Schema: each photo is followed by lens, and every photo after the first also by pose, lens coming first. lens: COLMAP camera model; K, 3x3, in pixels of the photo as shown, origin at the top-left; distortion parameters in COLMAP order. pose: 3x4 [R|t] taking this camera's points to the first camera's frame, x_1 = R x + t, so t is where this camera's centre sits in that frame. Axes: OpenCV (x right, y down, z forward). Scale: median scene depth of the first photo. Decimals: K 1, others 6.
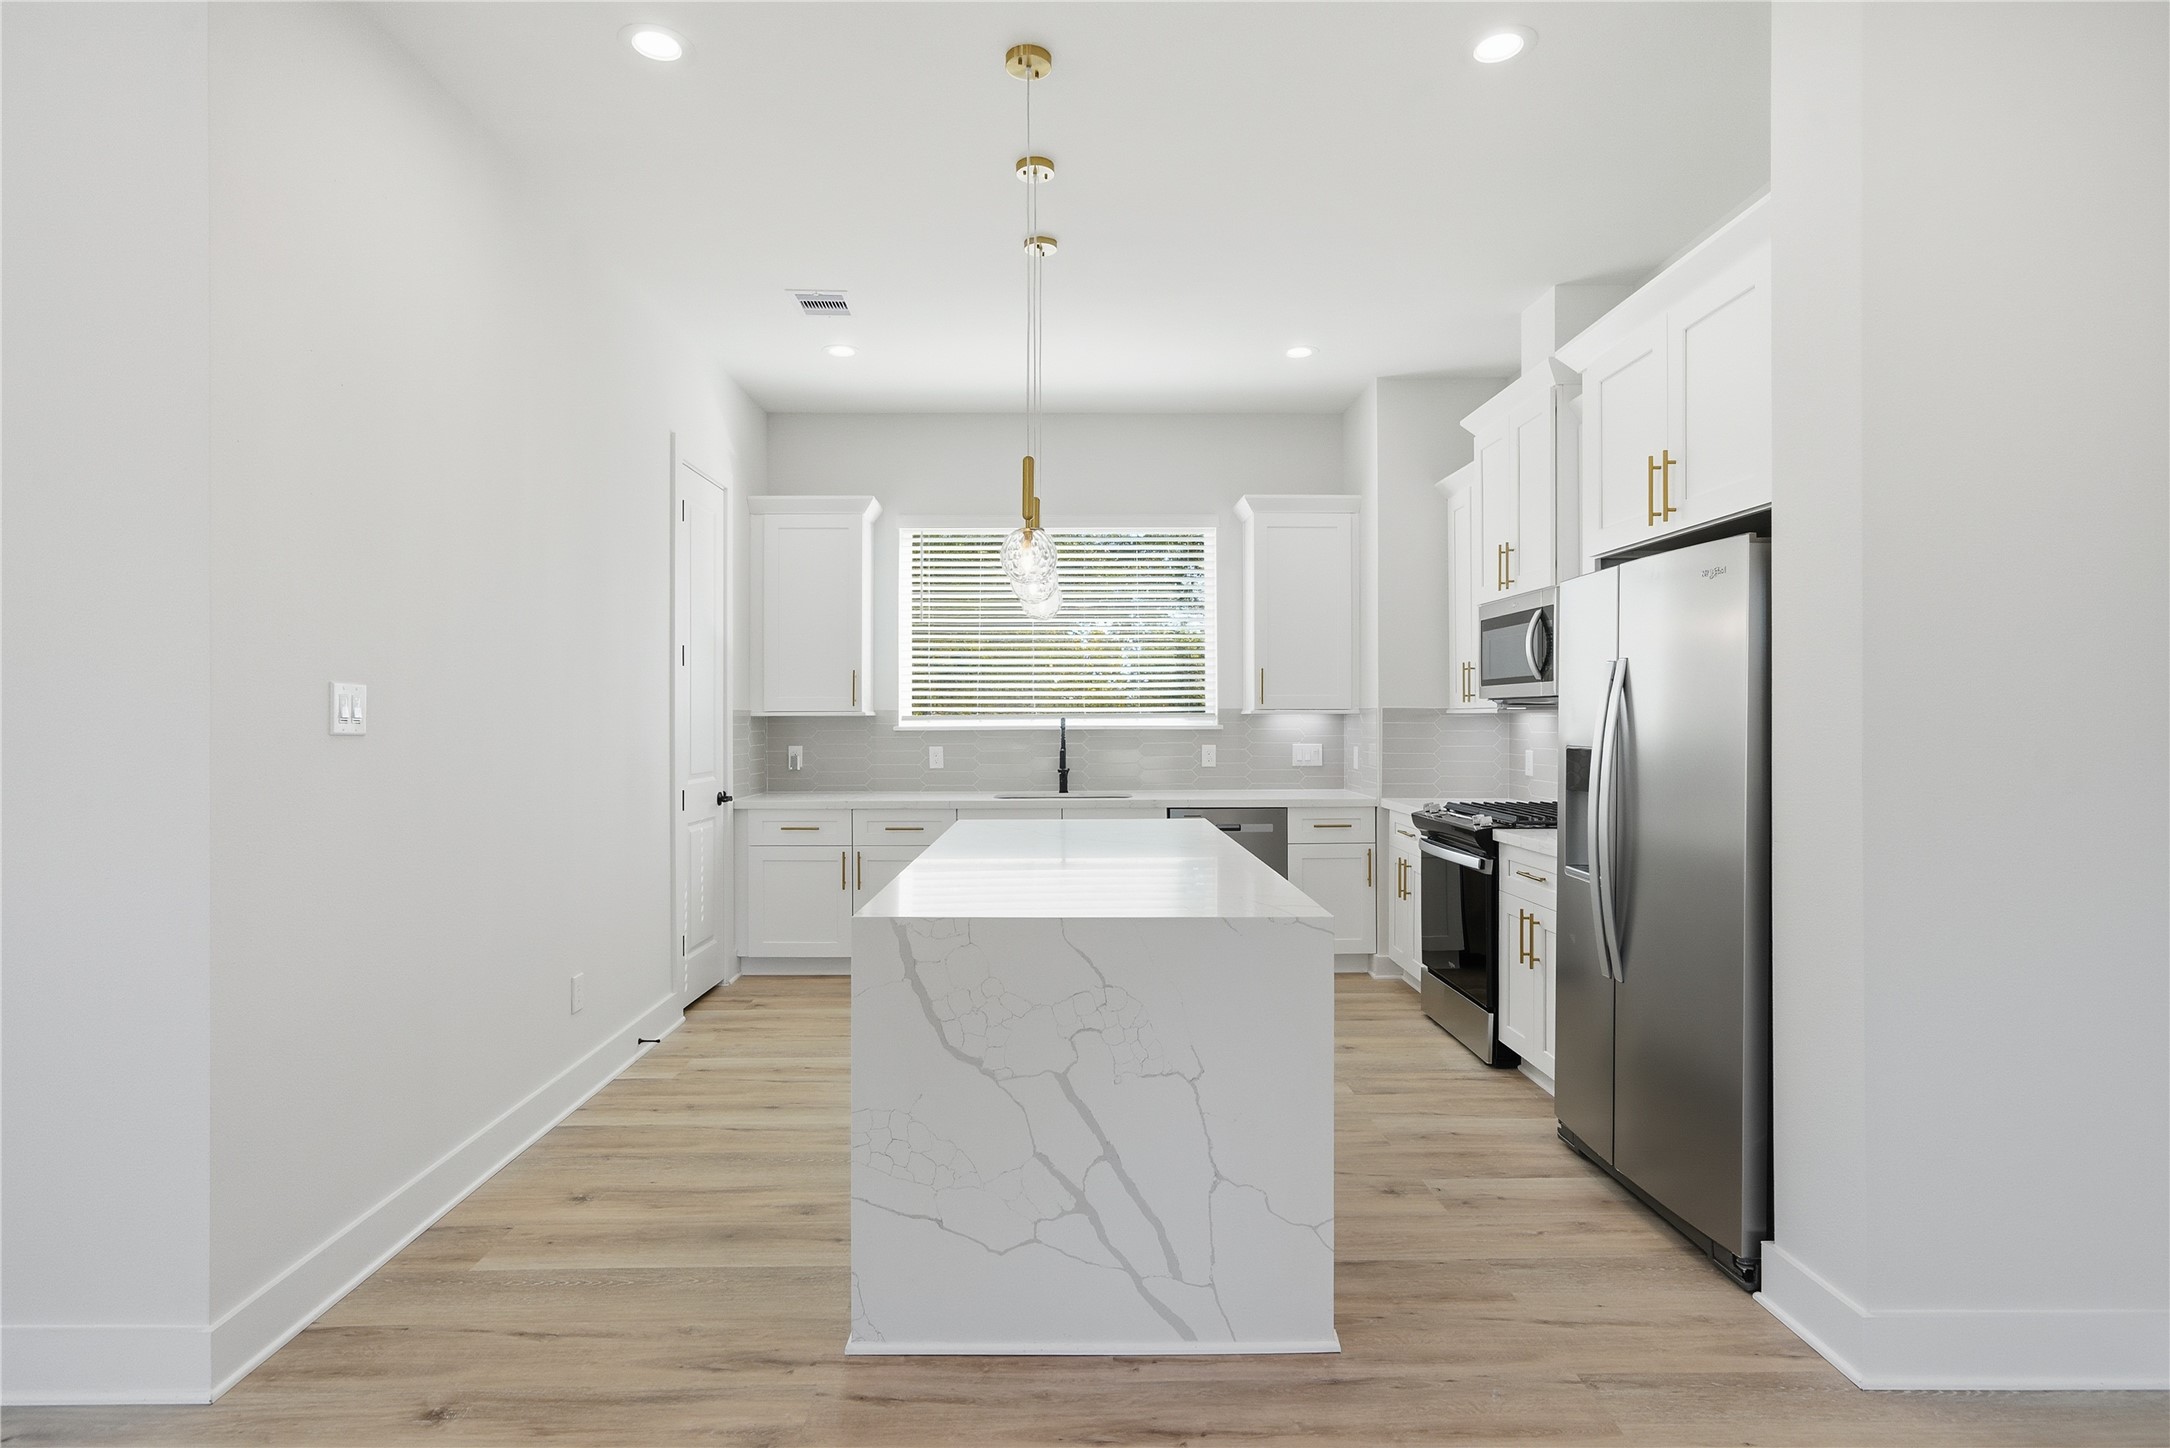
lens RADIAL K [[1094.1, 0, 1077.2], [0, 1094.1, 718.3], [0, 0, 1]] dist [-0.000492, 0.000778]
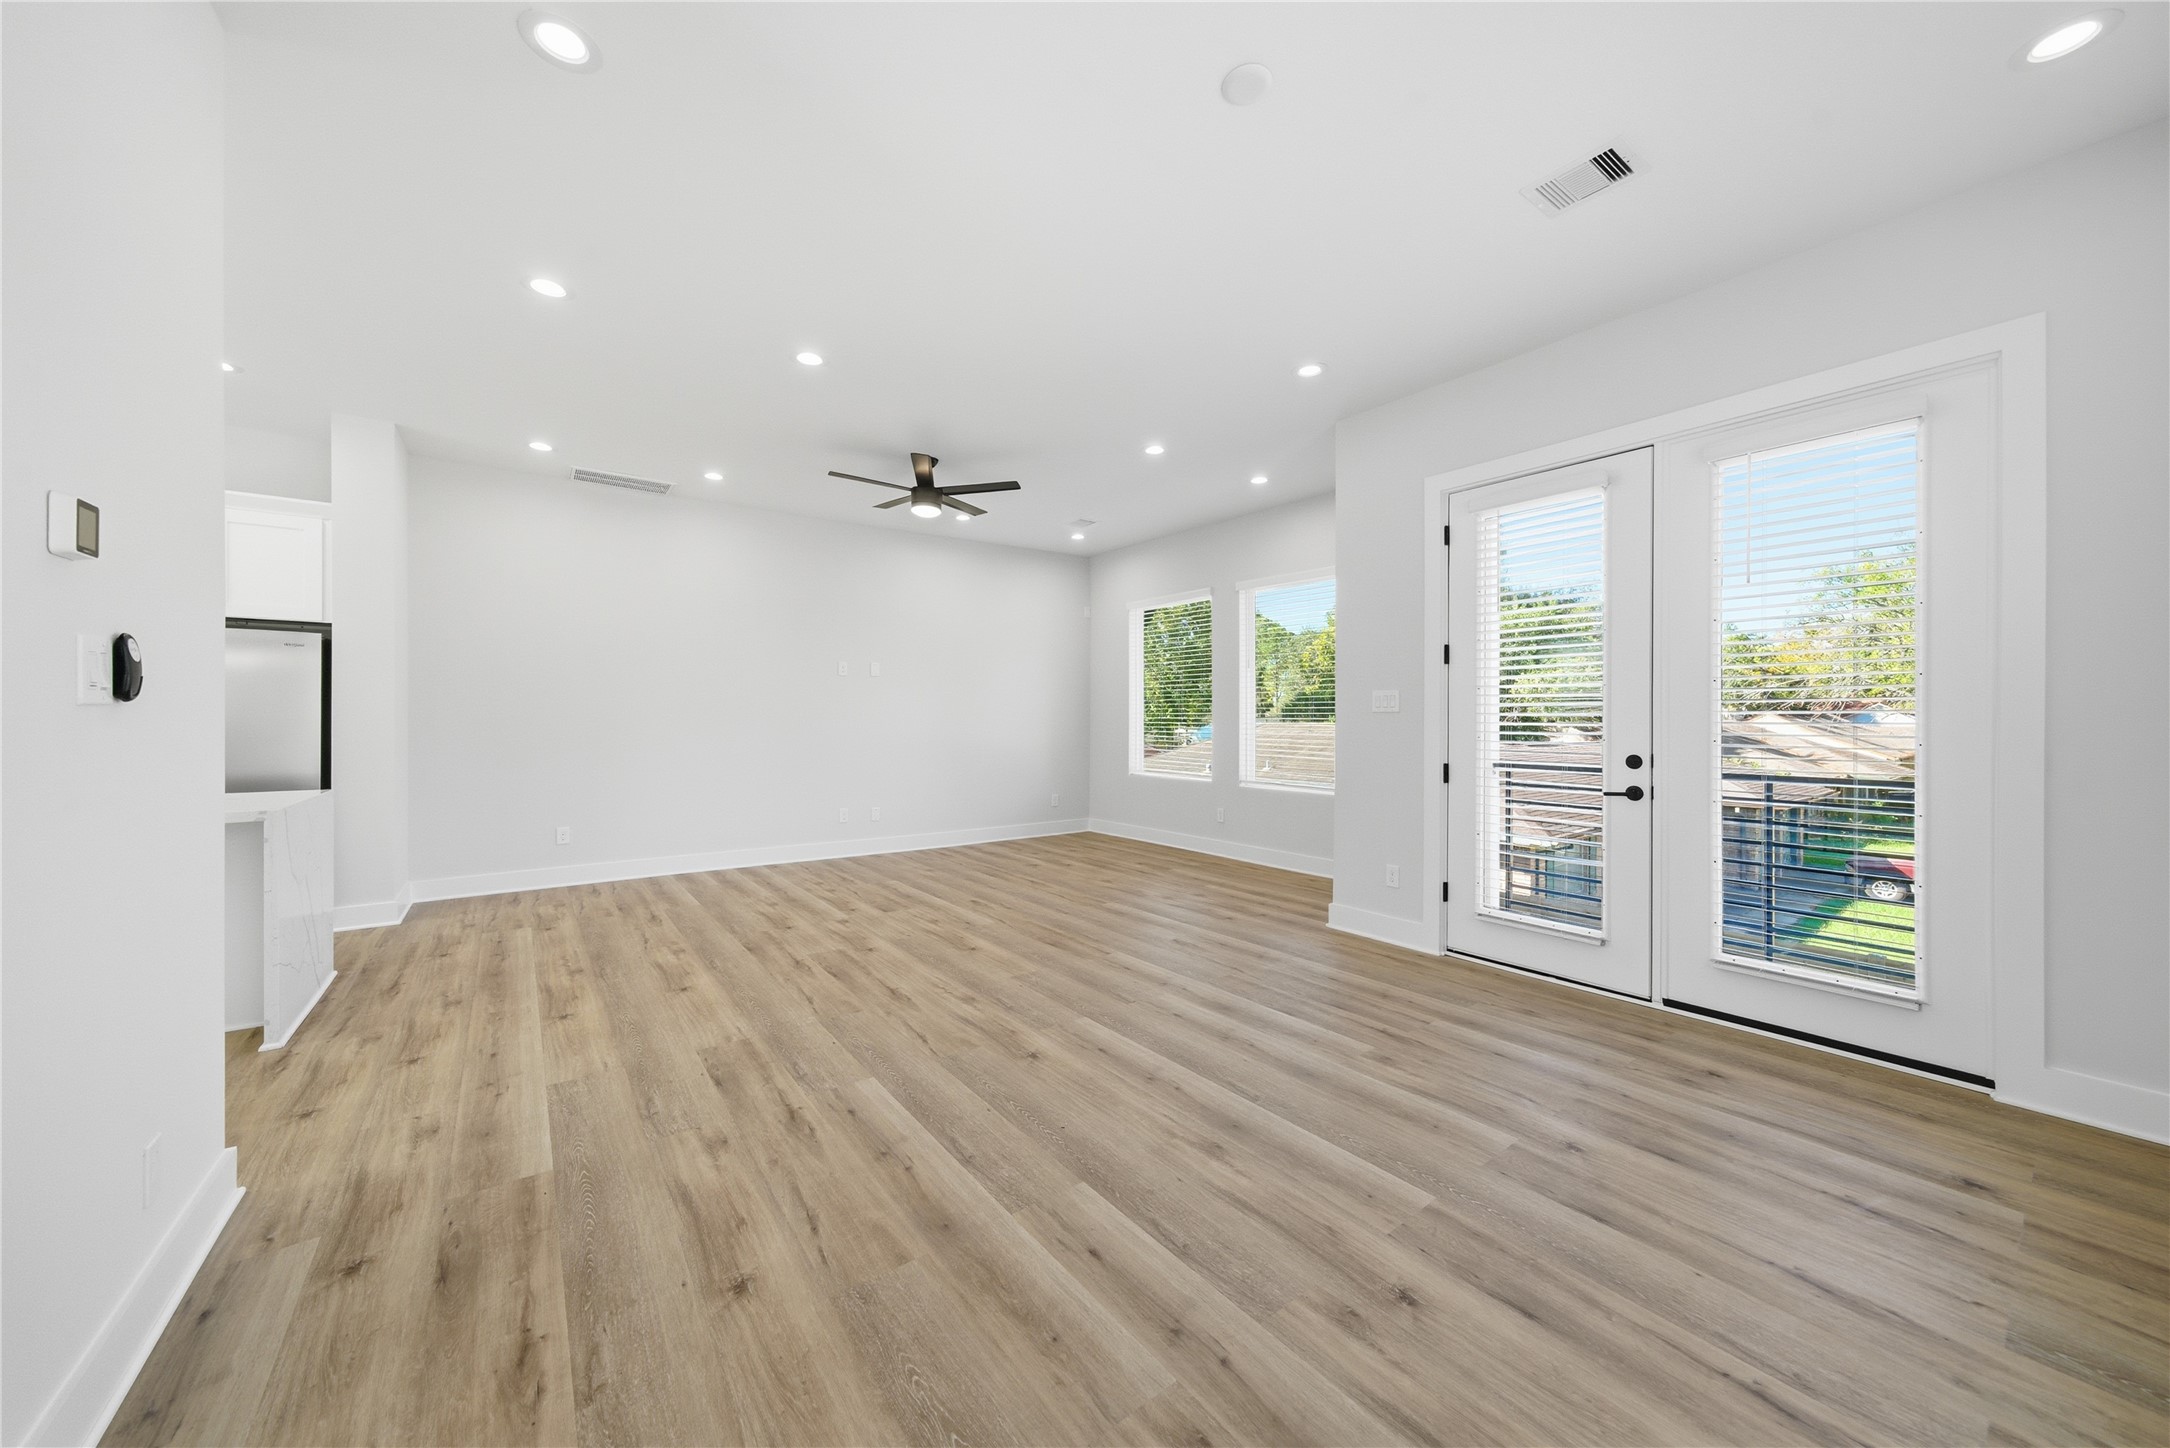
lens RADIAL K [[763.6, 0, 1071.3], [0, 763.6, 718.1], [0, 0, 1]] dist [0.001695, 0.000383]
pose [[-0.571424, -0.000813, 0.820654, -1.182127], [-0.000690, 1.000000, 0.000510, 0.017485], [-0.820654, -0.000275, -0.571425, 0.381407]]
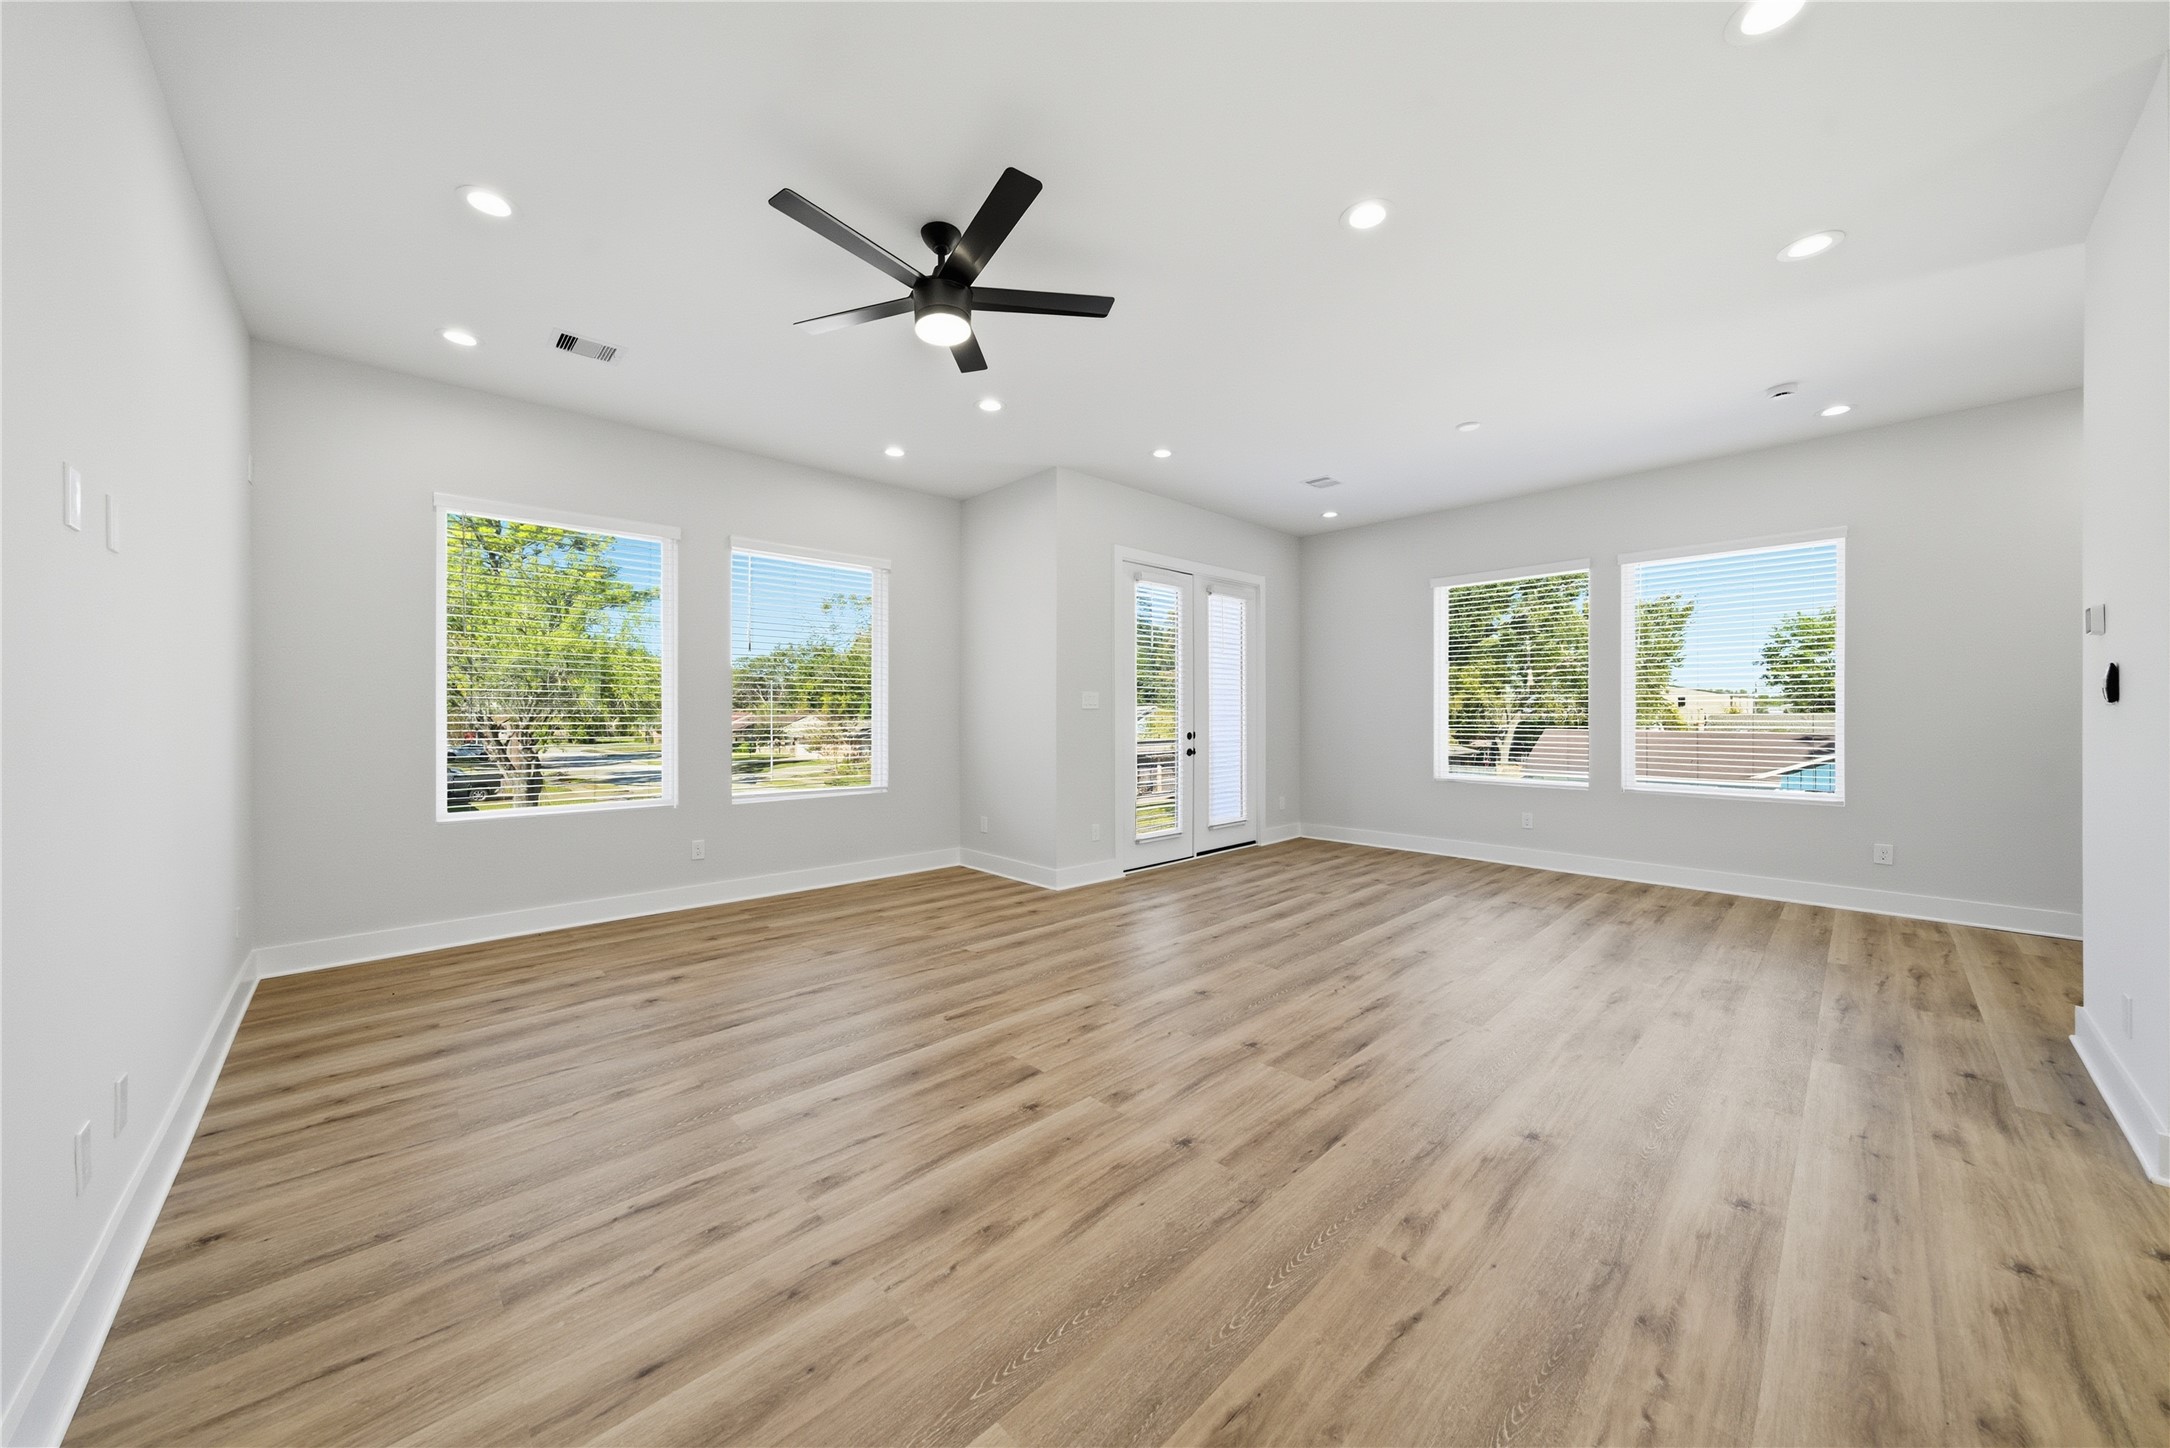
lens RADIAL K [[743.8, 0, 1088.9], [0, 743.8, 691.9], [0, 0, 1]] dist [0.000948, 0.000076]
pose [[-0.737403, -0.019758, -0.675164, 0.459377], [0.001537, 0.999520, -0.030928, 0.019501], [0.675451, -0.023844, -0.737019, 0.437781]]
